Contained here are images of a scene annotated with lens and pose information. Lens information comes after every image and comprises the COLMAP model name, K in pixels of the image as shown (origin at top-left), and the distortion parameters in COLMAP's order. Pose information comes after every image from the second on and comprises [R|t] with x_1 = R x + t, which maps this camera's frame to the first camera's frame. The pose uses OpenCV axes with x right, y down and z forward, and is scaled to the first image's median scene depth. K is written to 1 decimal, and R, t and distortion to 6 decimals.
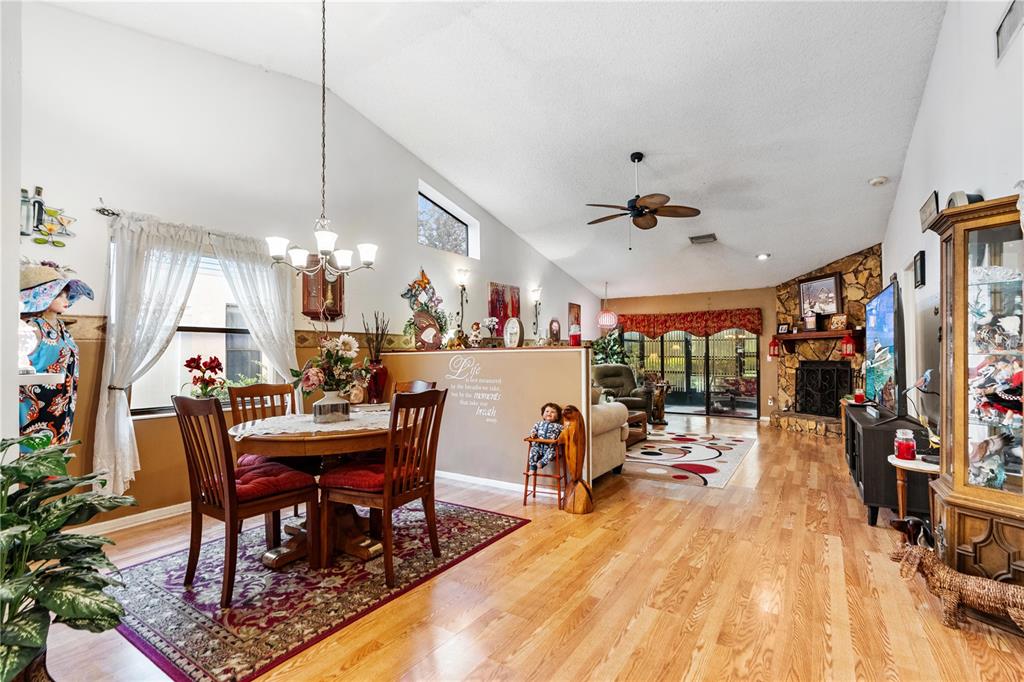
lens RADIAL K [[464.9, 0, 512.6], [0, 464.9, 344.8], [0, 0, 1]] dist [-0.008689, 0.004559]
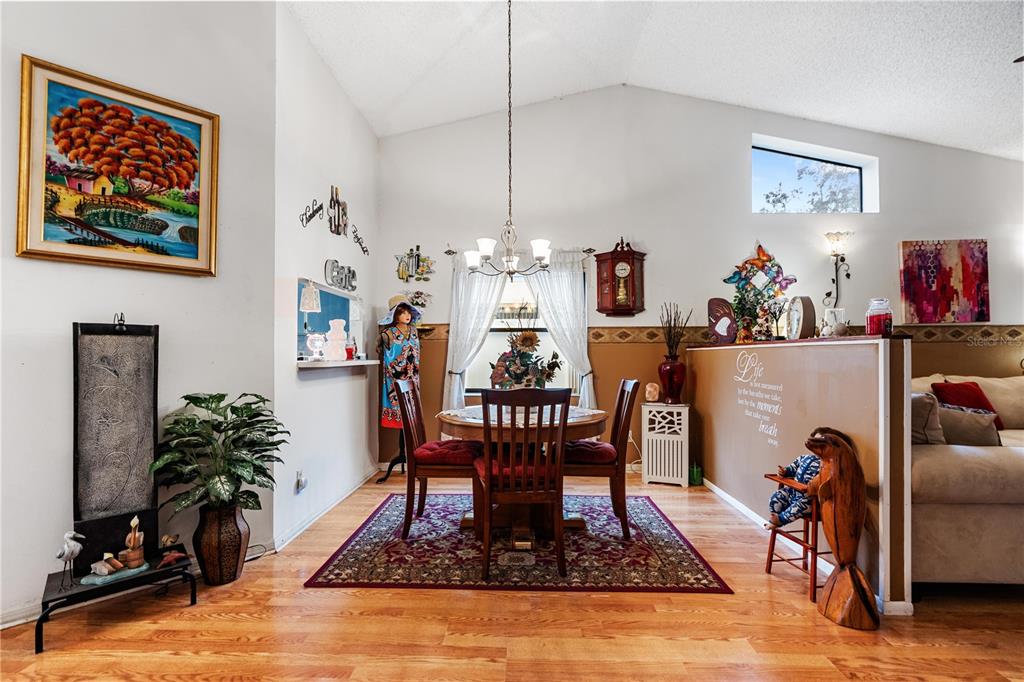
lens RADIAL K [[464.9, 0, 511.0], [0, 464.9, 341.9], [0, 0, 1]] dist [-0.008689, 0.004559]
pose [[0.529887, -0.014925, -0.847937, 0.331045], [0.015729, 0.999846, -0.007769, 0.007580], [0.847922, -0.009221, 0.530040, 0.270892]]
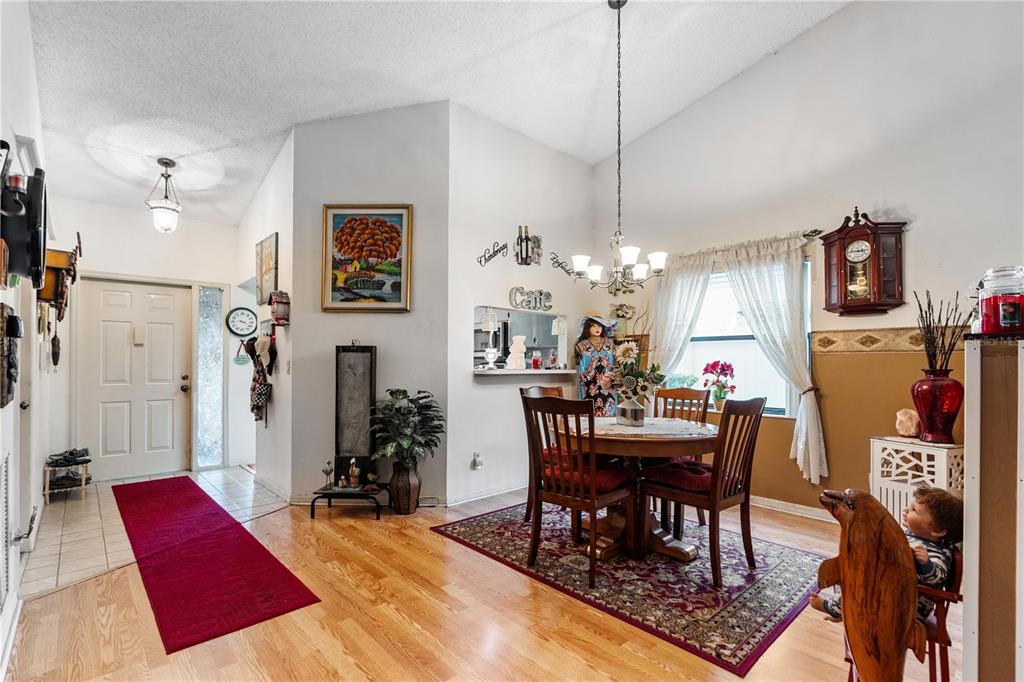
lens RADIAL K [[464.9, 0, 500.5], [0, 464.9, 352.6], [0, 0, 1]] dist [-0.008689, 0.004559]
pose [[-0.235466, -0.016342, -0.971745, 0.452921], [0.017666, 0.999621, -0.021092, 0.013107], [0.971722, -0.022134, -0.235088, 0.629790]]
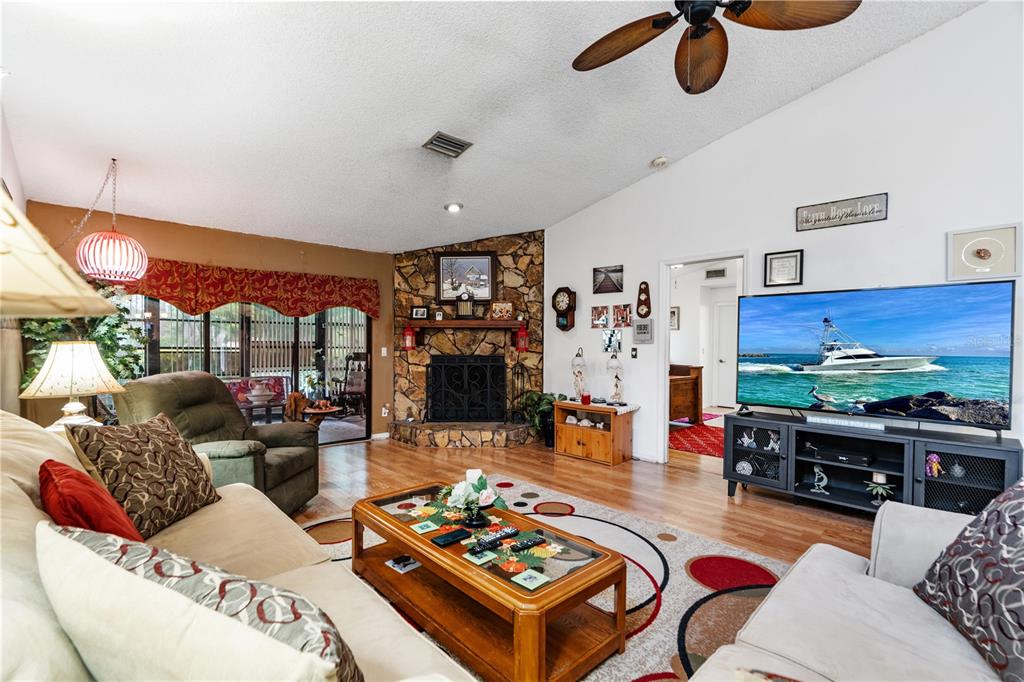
lens RADIAL K [[464.9, 0, 510.3], [0, 464.9, 349.5], [0, 0, 1]] dist [-0.008689, 0.004559]
pose [[0.231940, -0.012440, 0.972650, -0.197745], [-0.032349, 0.999266, 0.020495, 0.007493], [-0.972192, -0.036218, 0.231368, 1.229465]]
